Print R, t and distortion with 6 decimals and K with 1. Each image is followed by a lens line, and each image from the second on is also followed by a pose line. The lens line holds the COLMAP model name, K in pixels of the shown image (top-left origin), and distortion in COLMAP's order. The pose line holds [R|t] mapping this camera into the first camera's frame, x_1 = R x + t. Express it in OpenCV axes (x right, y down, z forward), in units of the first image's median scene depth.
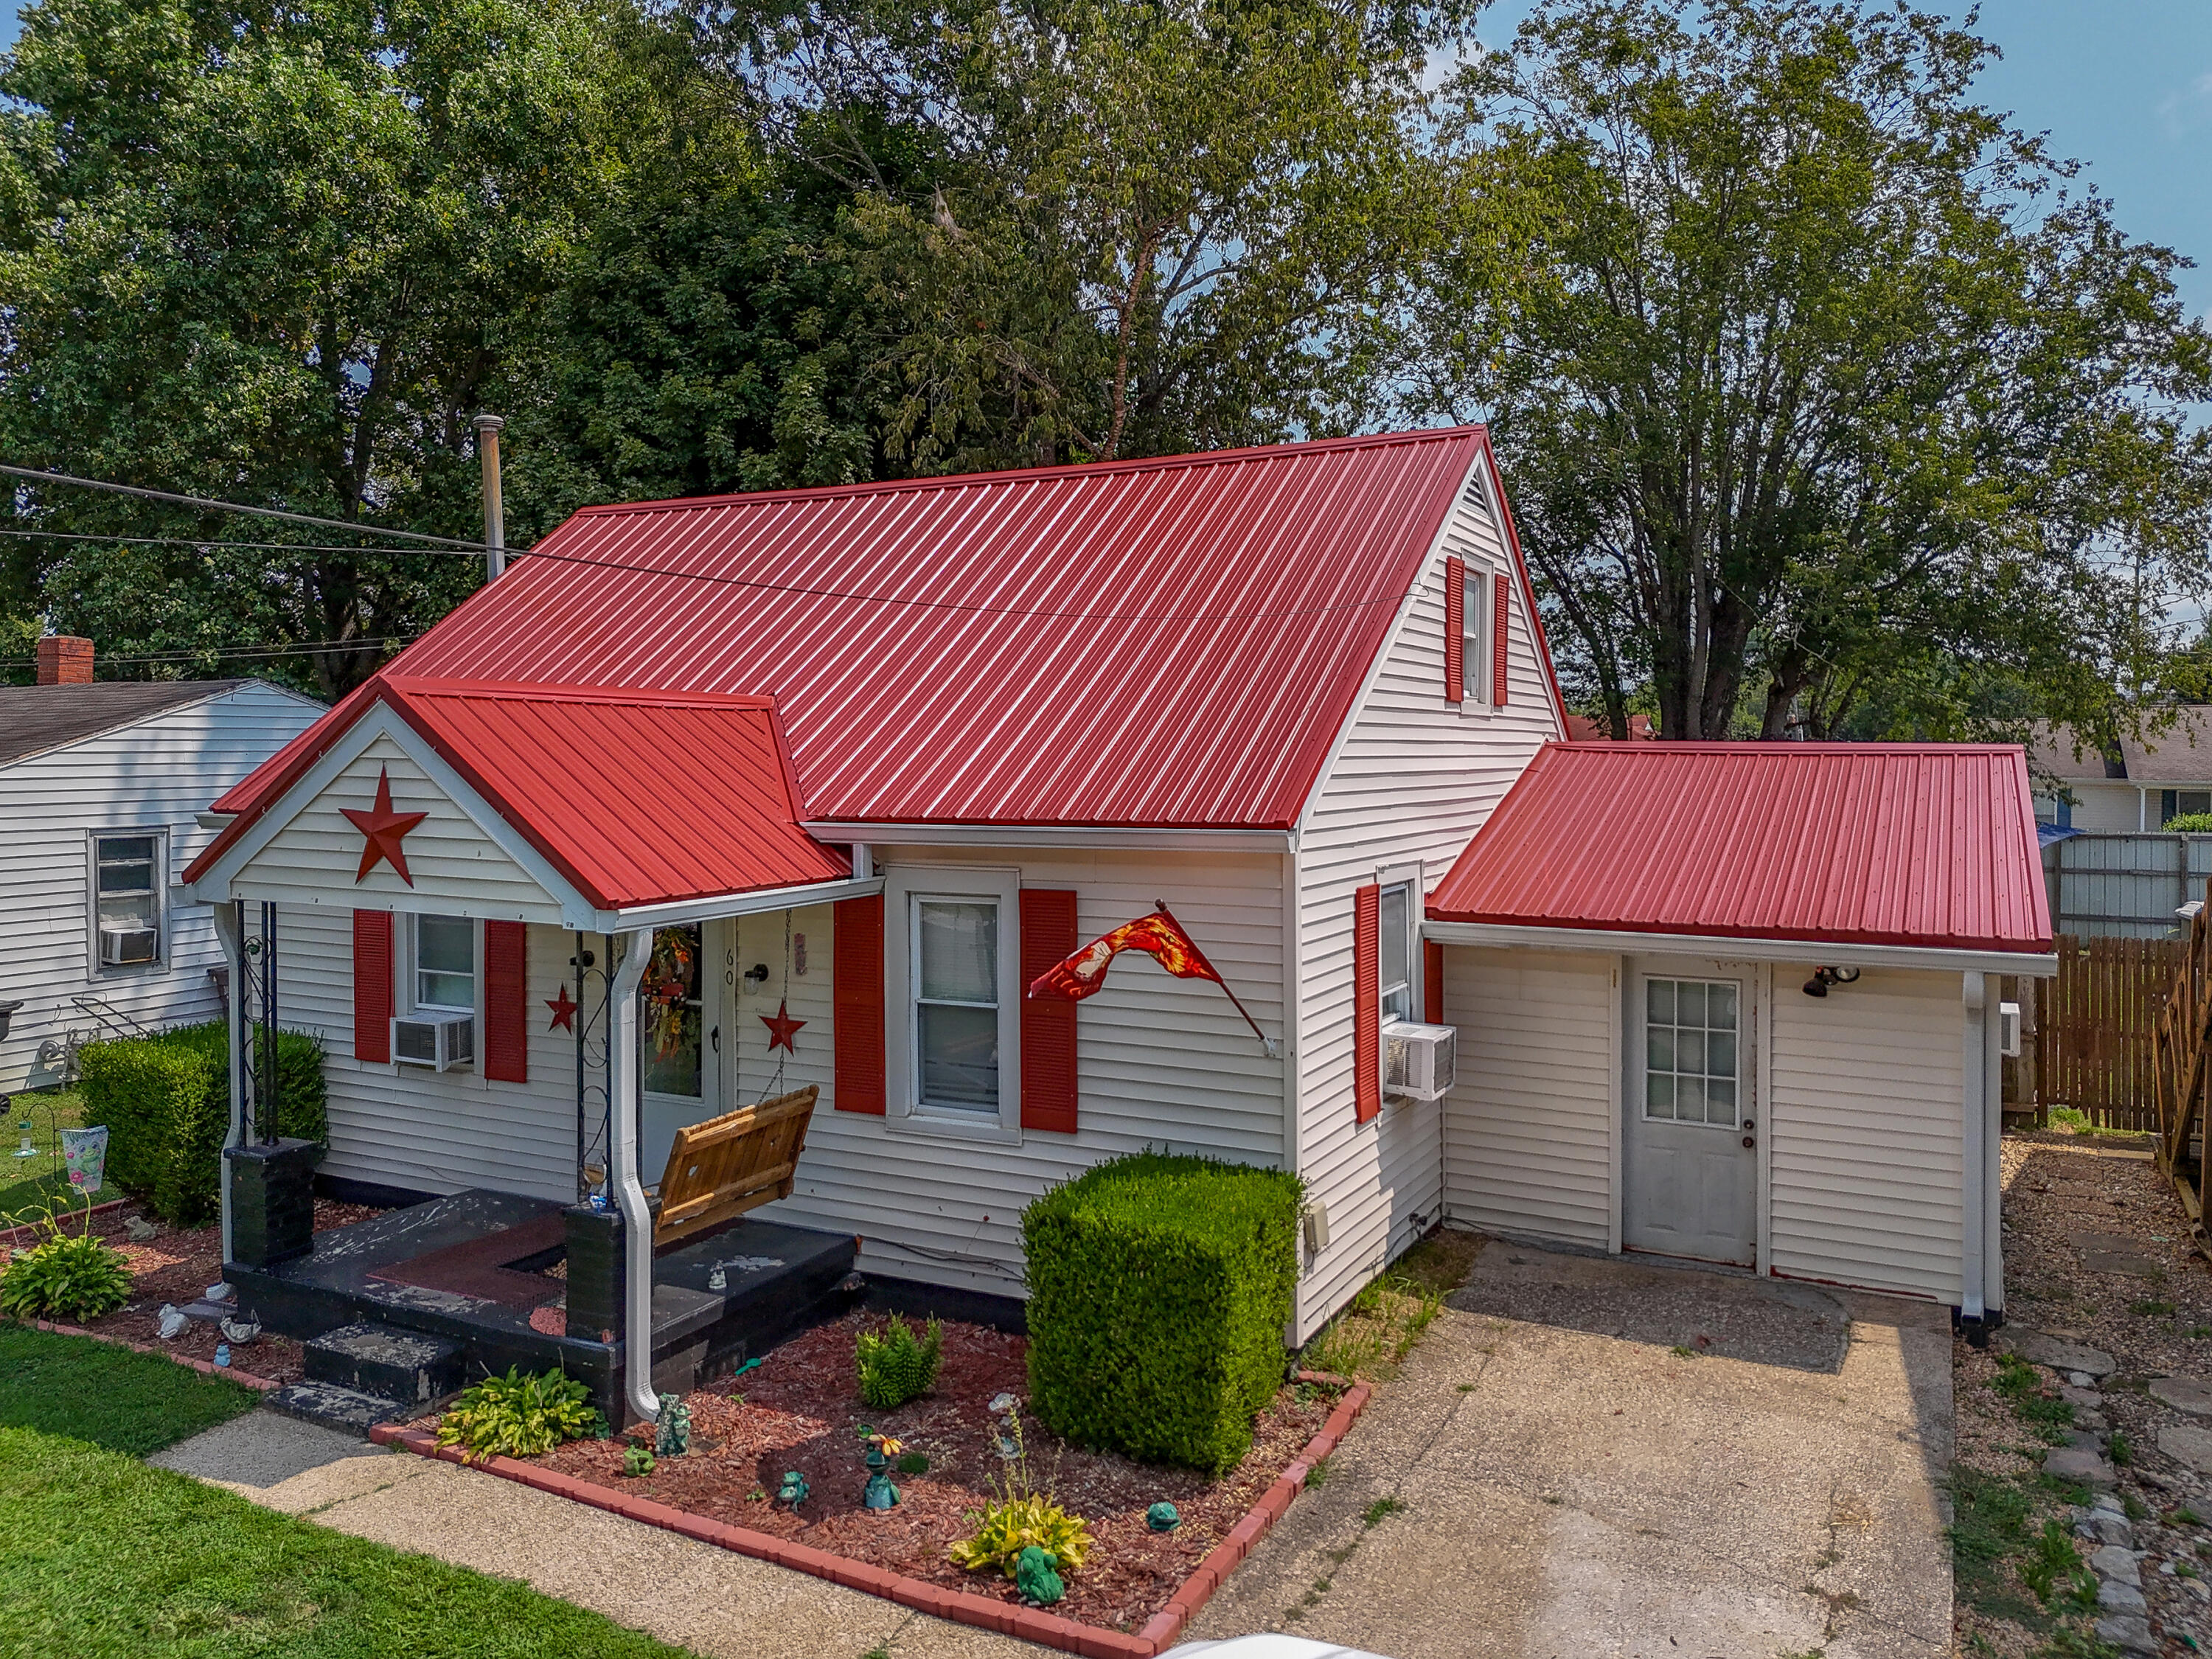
lens RADIAL K [[1649.0, 0, 1105.0], [0, 1649.0, 785.7], [0, 0, 1]] dist [0.067510, -0.064793]
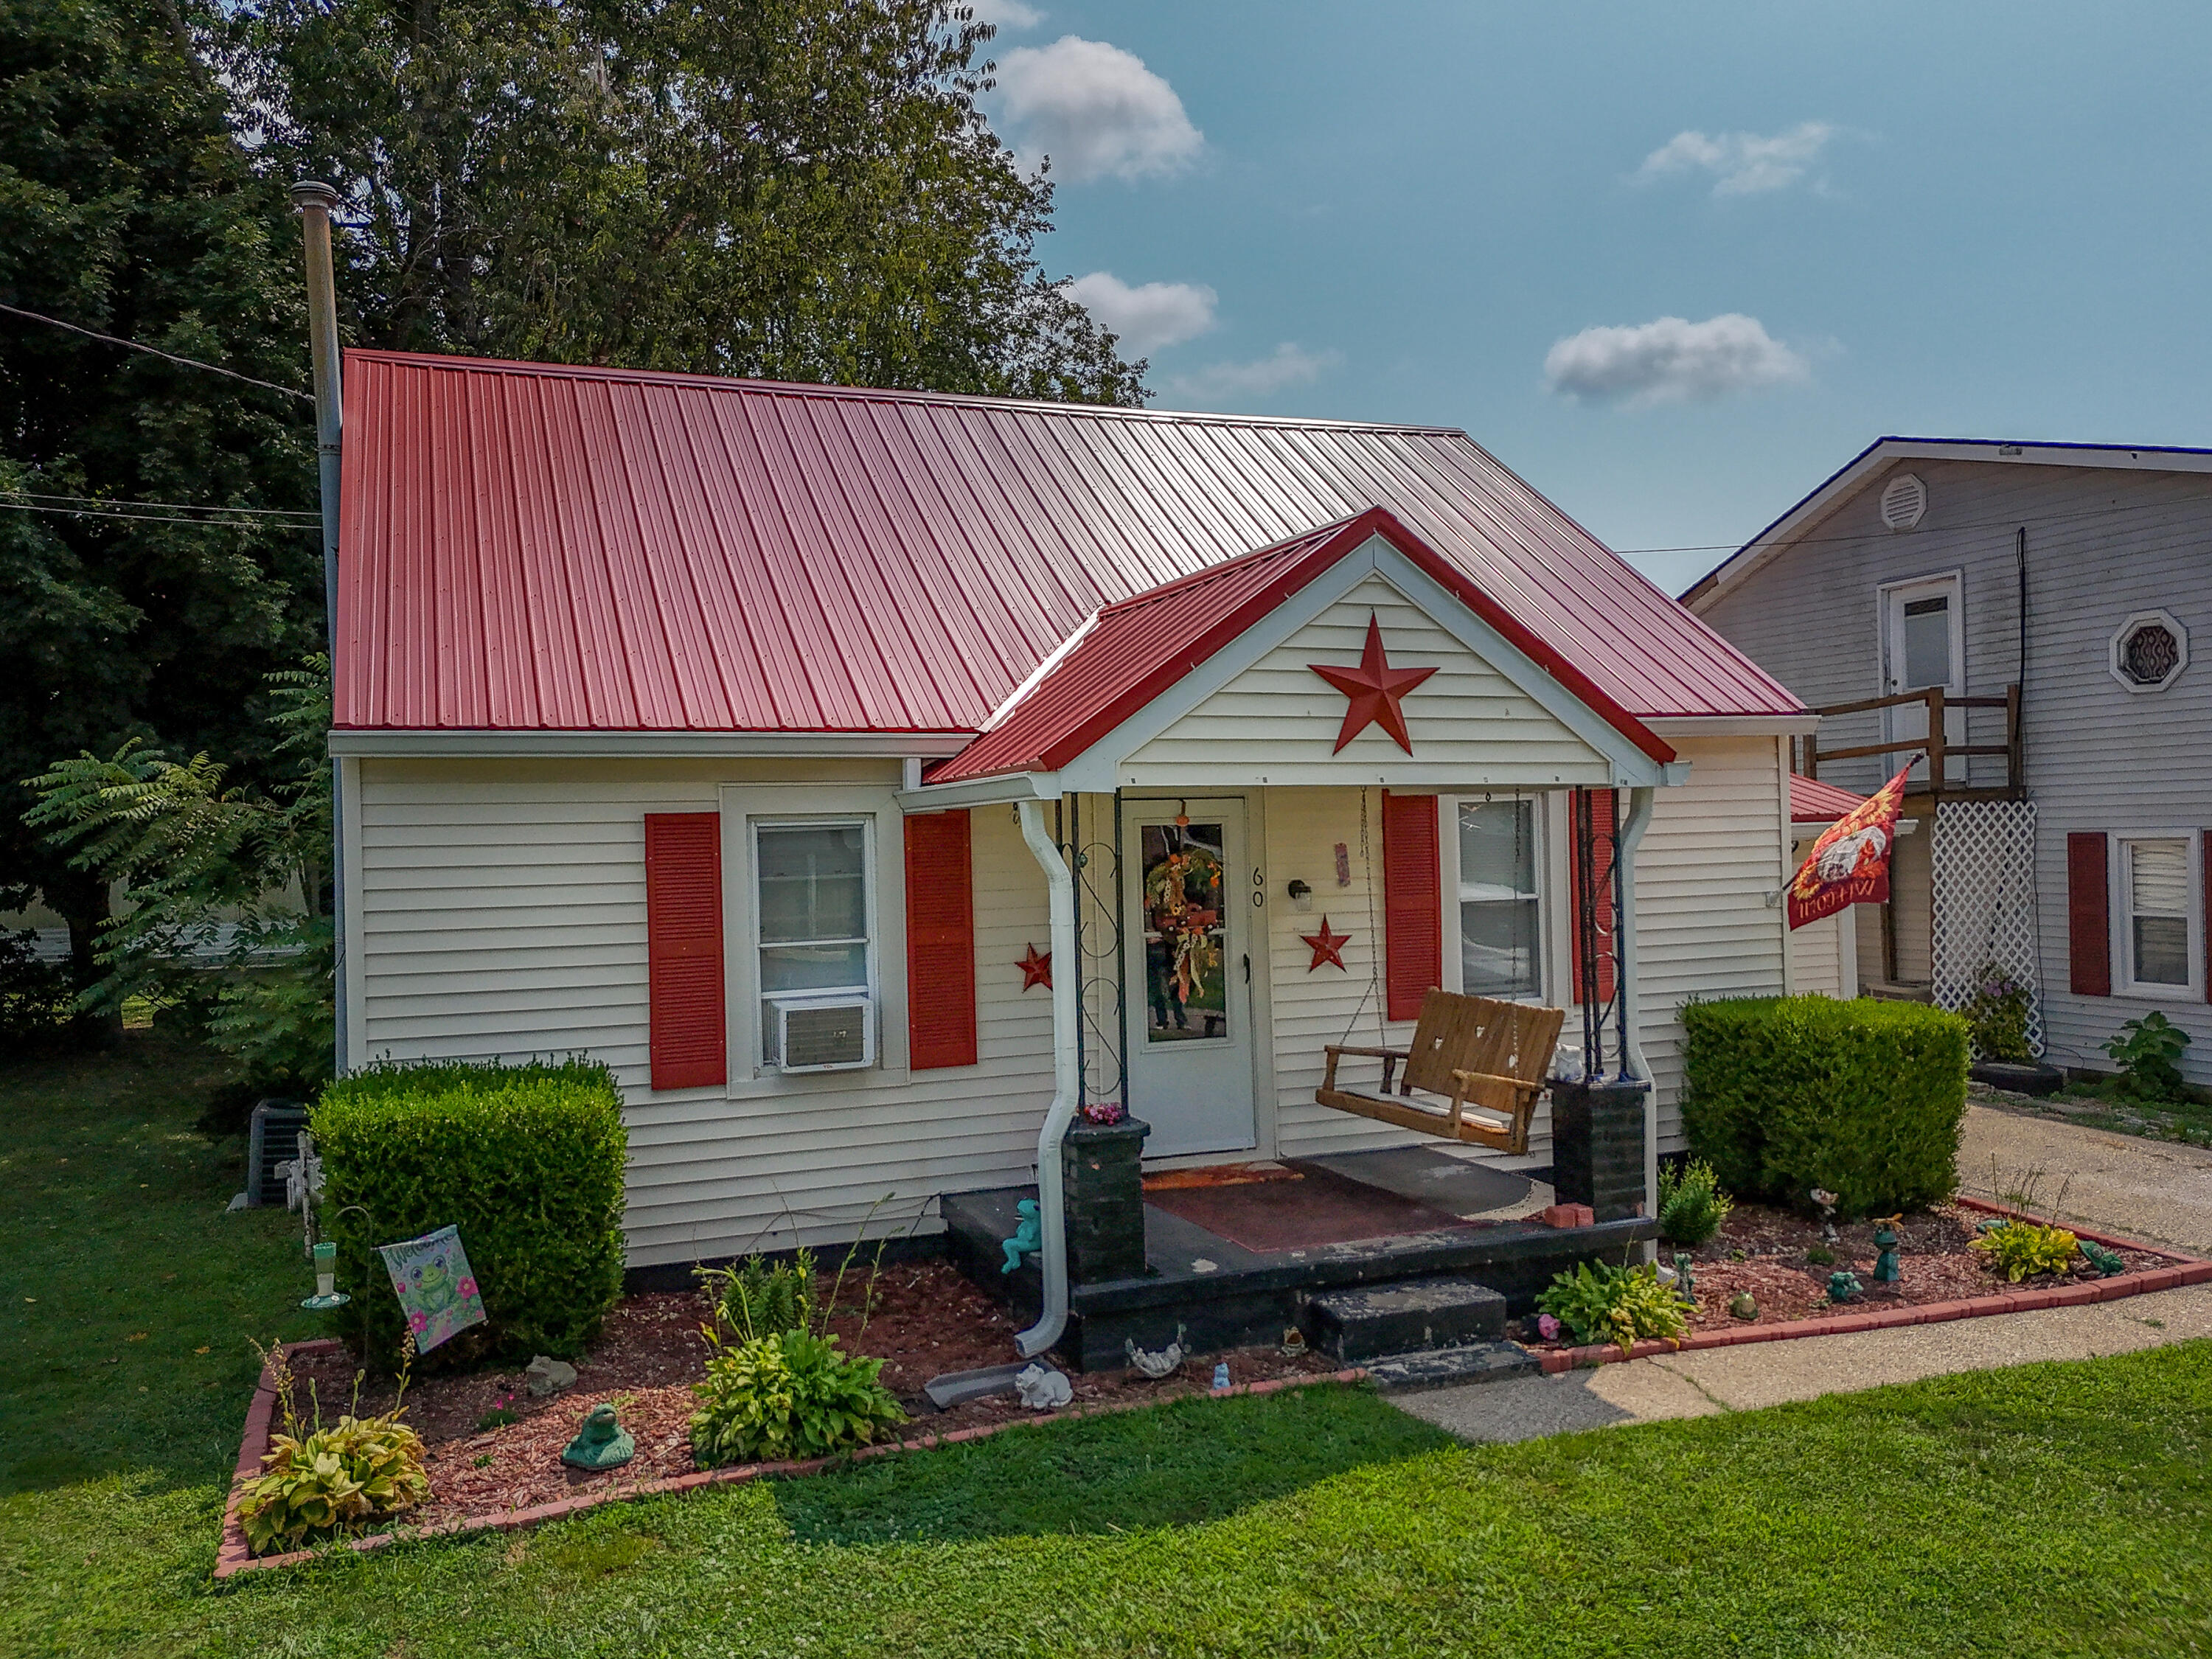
lens RADIAL K [[1687.7, 0, 1106.0], [0, 1687.7, 829.5], [0, 0, 1]] dist [0.082670, -0.098548]
pose [[0.657323, -0.017801, 0.753398, -1.171656], [0.042455, 0.999008, -0.013437, 0.103792], [-0.752412, 0.040818, 0.657427, 0.540738]]
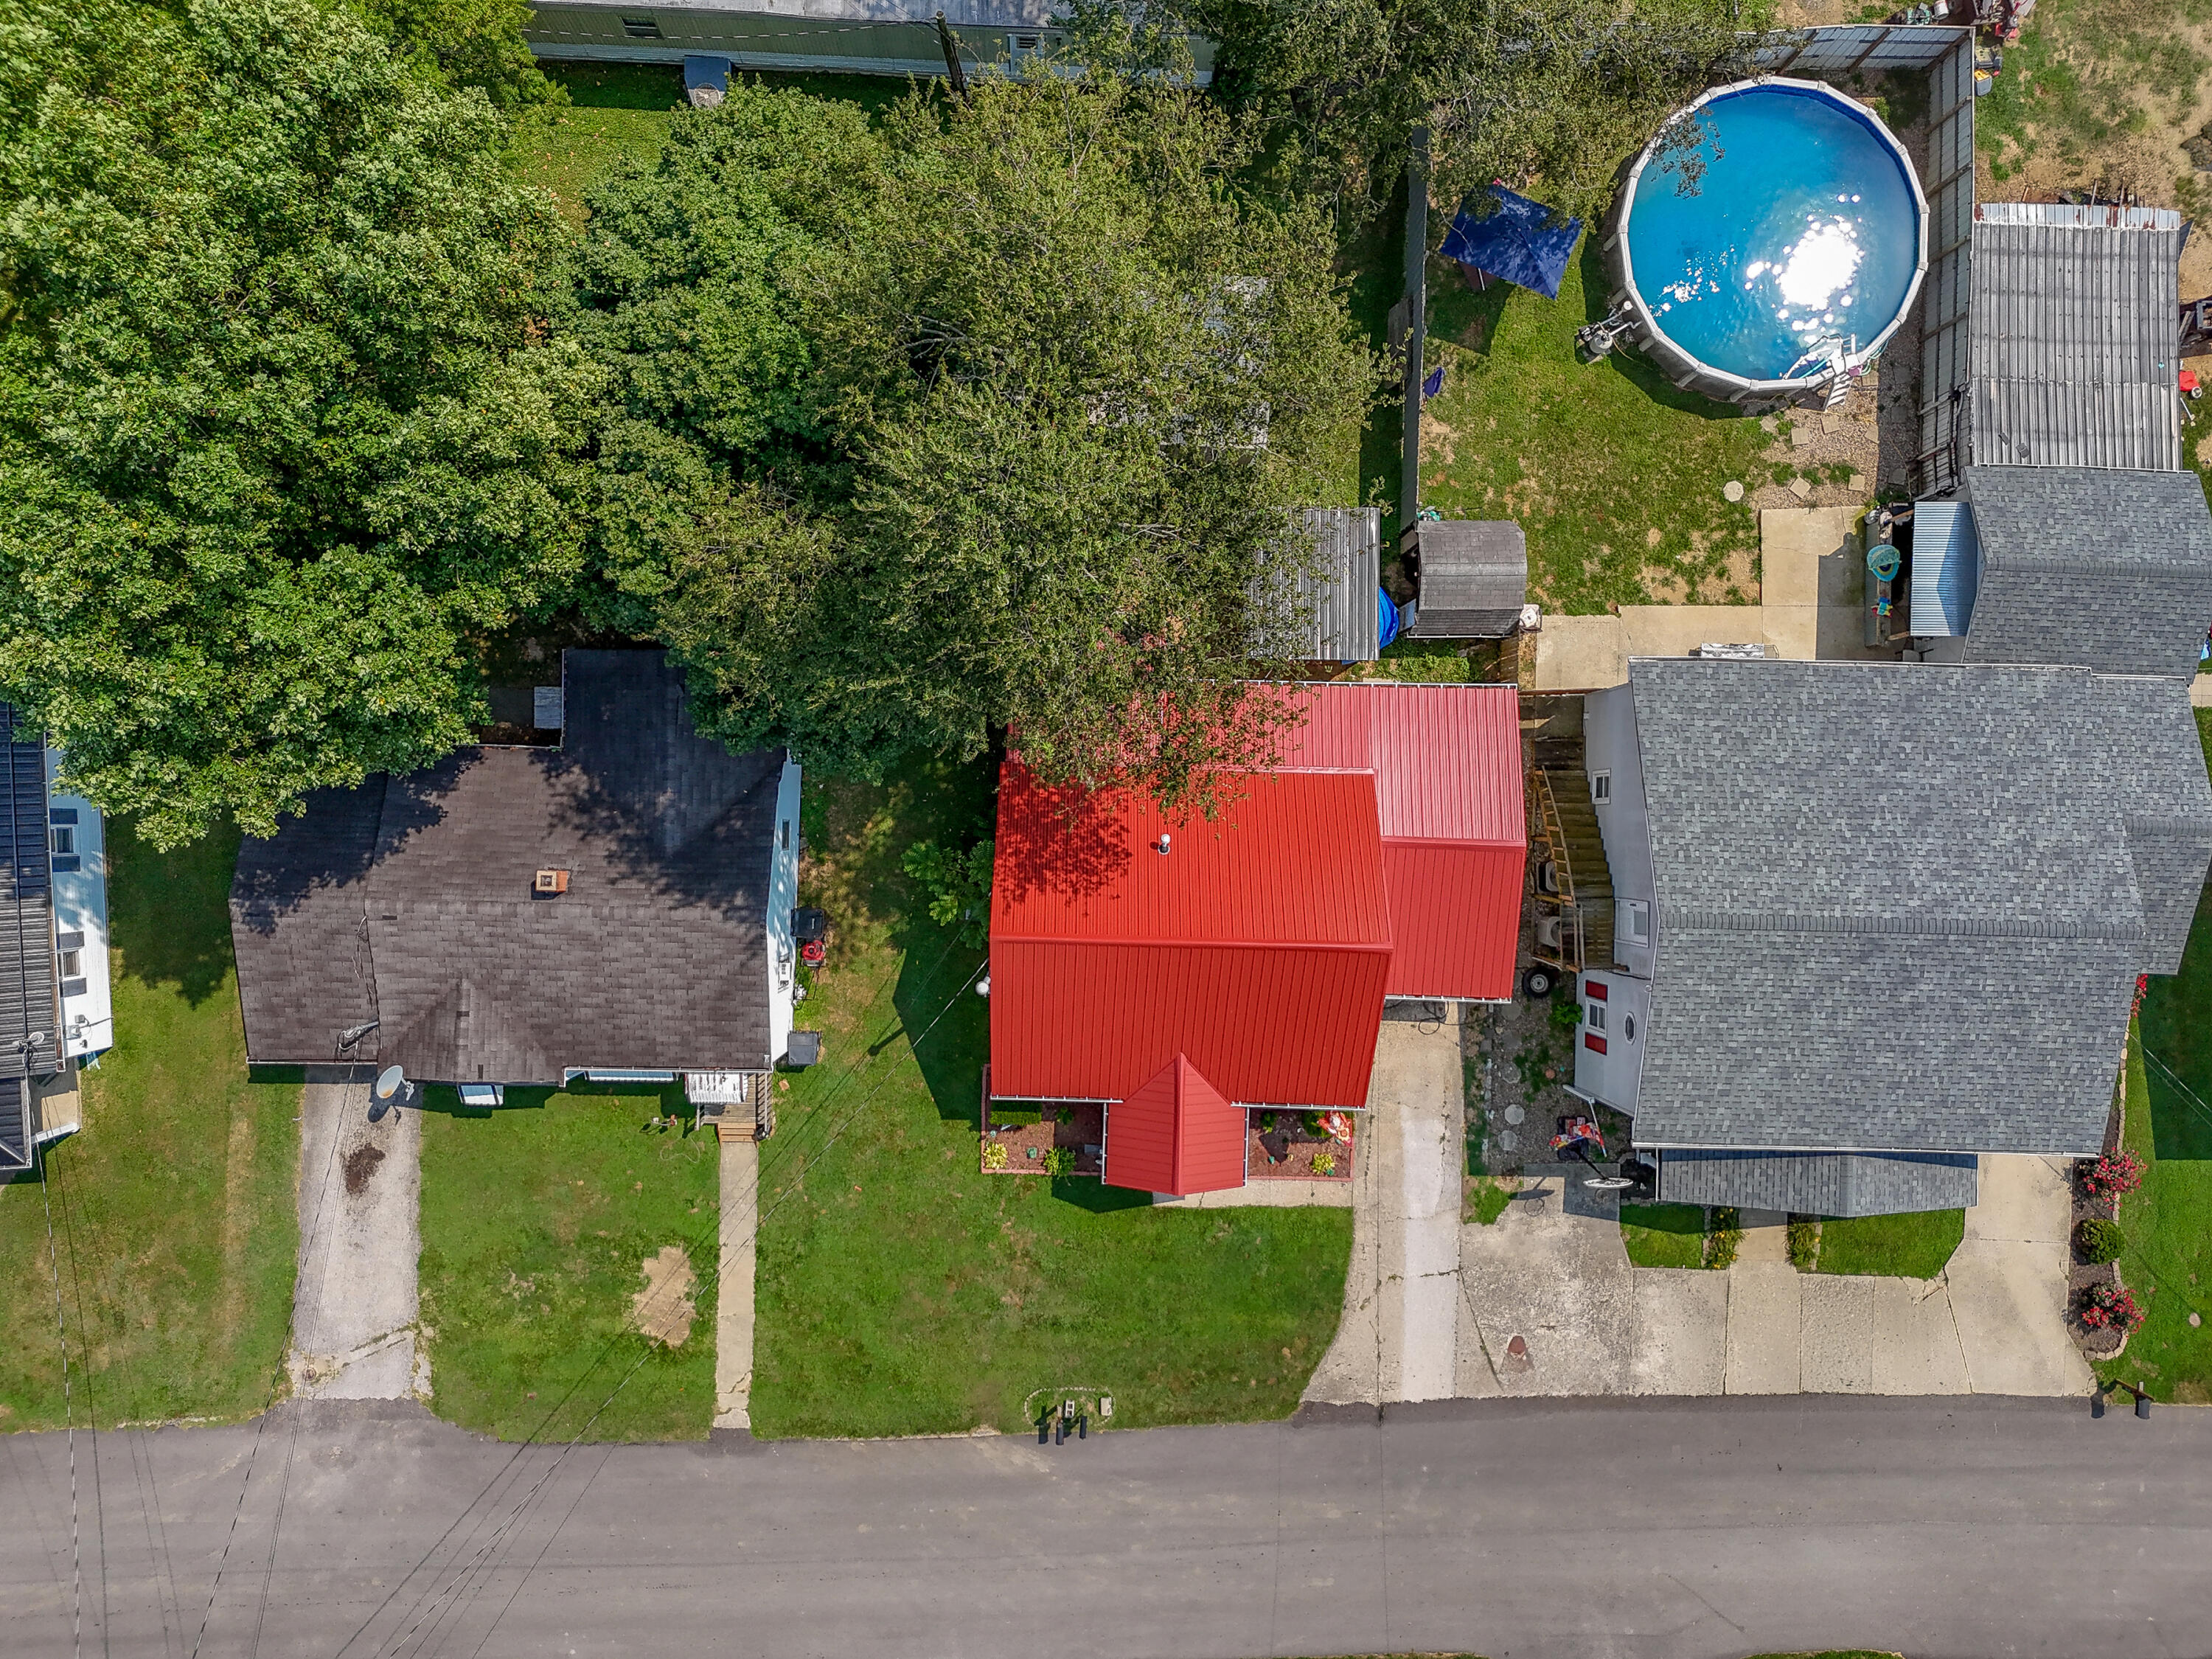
lens RADIAL K [[1640.0, 0, 1106.0], [0, 1640.0, 829.5], [0, 0, 1]] dist [0.084090, -0.109239]
pose [[0.901747, -0.431706, 0.021966, -0.286688], [-0.019209, 0.010746, 0.999758, -4.304547], [-0.431837, -0.901950, 0.001398, 1.921825]]
